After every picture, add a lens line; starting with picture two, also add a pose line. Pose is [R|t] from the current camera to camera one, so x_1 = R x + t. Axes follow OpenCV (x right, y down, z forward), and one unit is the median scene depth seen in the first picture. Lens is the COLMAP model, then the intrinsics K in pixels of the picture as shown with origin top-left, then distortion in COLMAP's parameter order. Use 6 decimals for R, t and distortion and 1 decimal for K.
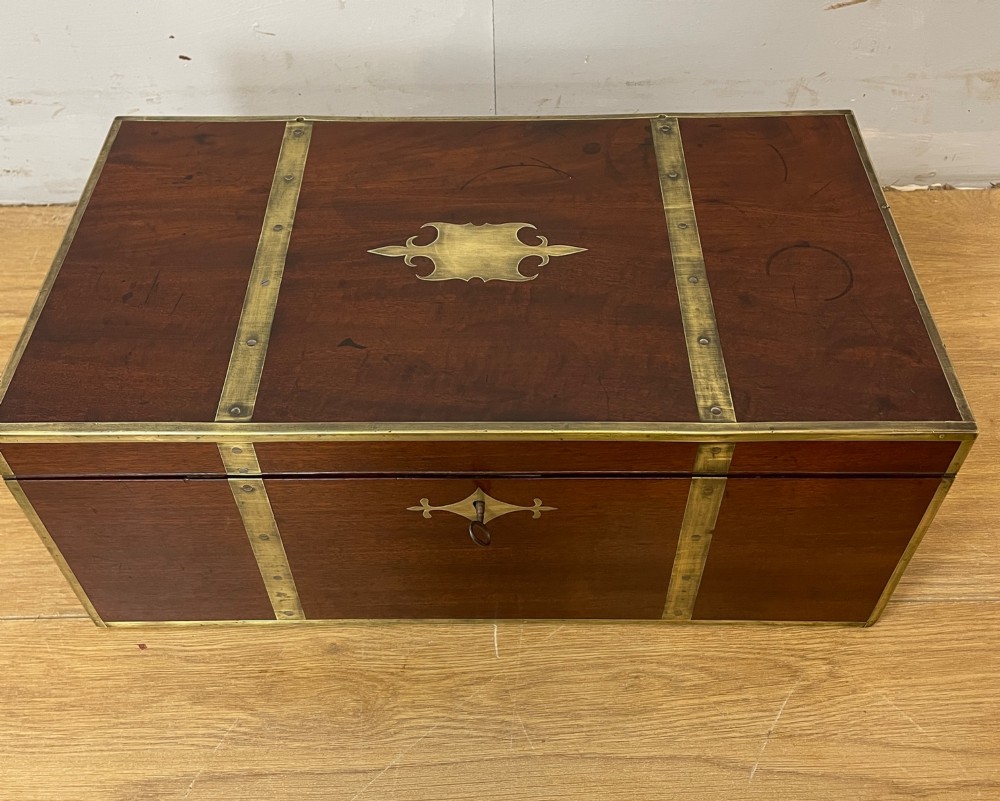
lens RADIAL K [[1005.7, 0, 500.0], [0, 1005.7, 400.5], [0, 0, 1]] dist [0.105725, -0.138207]
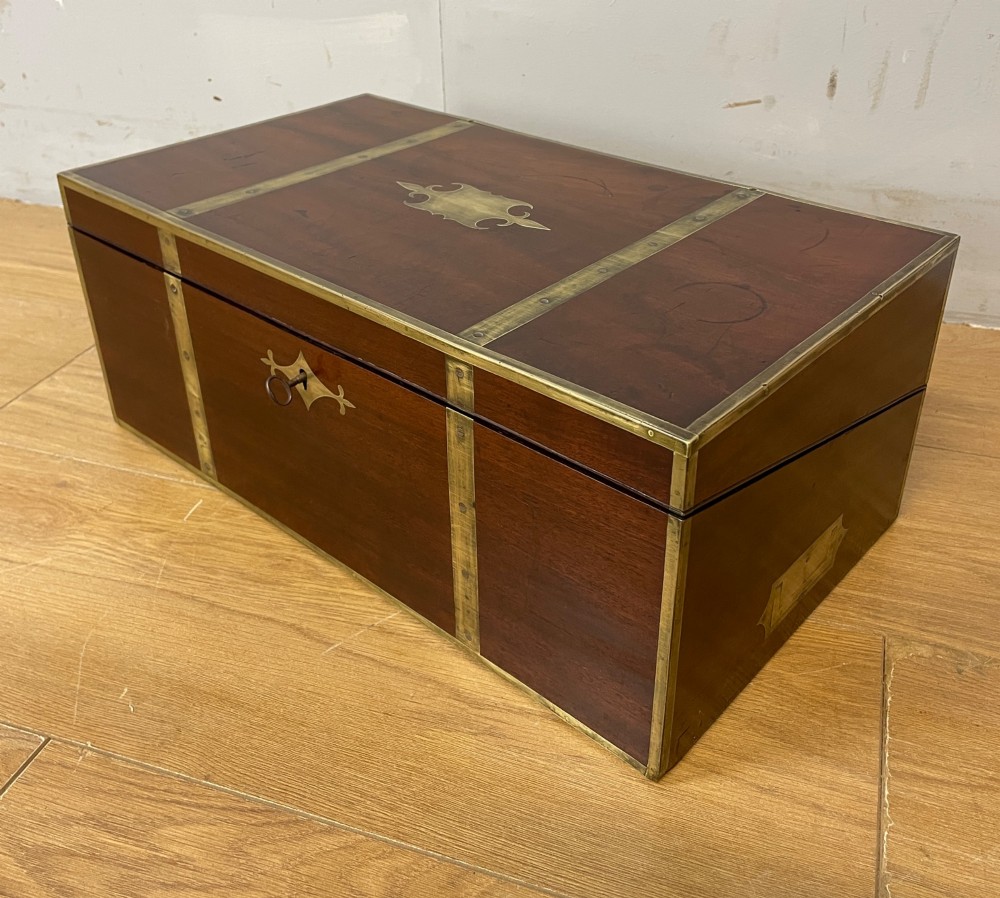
lens RADIAL K [[1022.1, 0, 497.3], [0, 1022.1, 385.8], [0, 0, 1]] dist [0.083664, -0.009517]
pose [[0.748832, 0.337603, -0.570329, 0.653423], [-0.499827, 0.852778, -0.151466, 0.154592], [0.435229, 0.398488, 0.807331, 0.219344]]
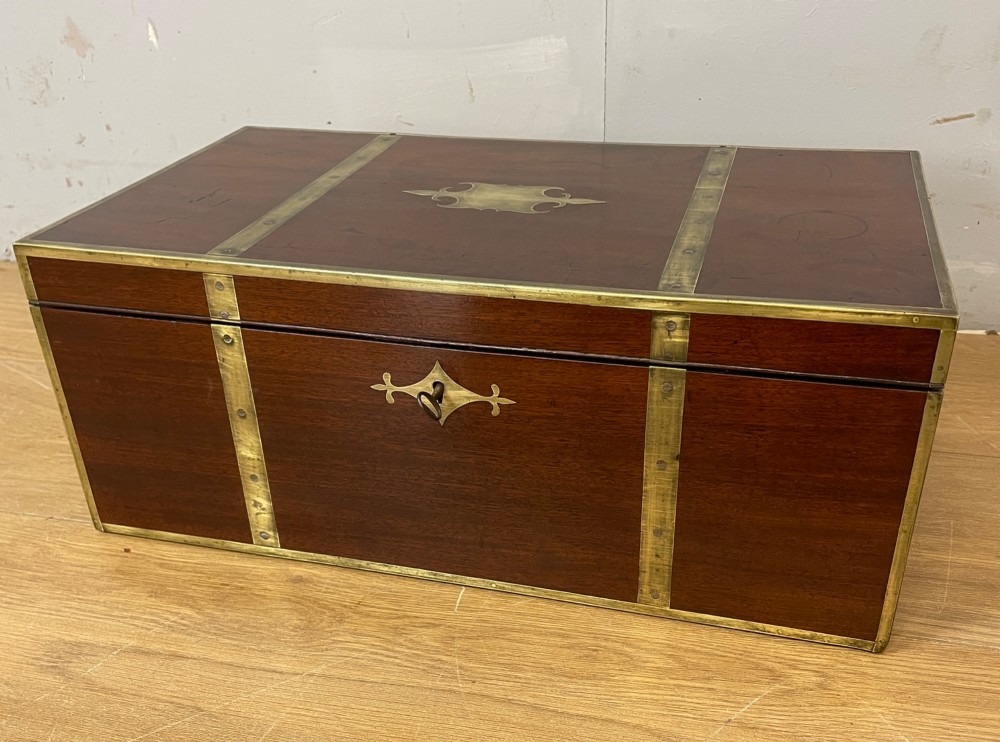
lens RADIAL K [[1009.6, 0, 500.5], [0, 1009.6, 470.3], [0, 0, 1]] dist [0.126799, -0.198275]
pose [[0.963920, 0.125674, -0.234658, 0.252107], [-0.188383, 0.944881, -0.267789, 0.390033], [0.188070, 0.302333, 0.934465, 0.096556]]
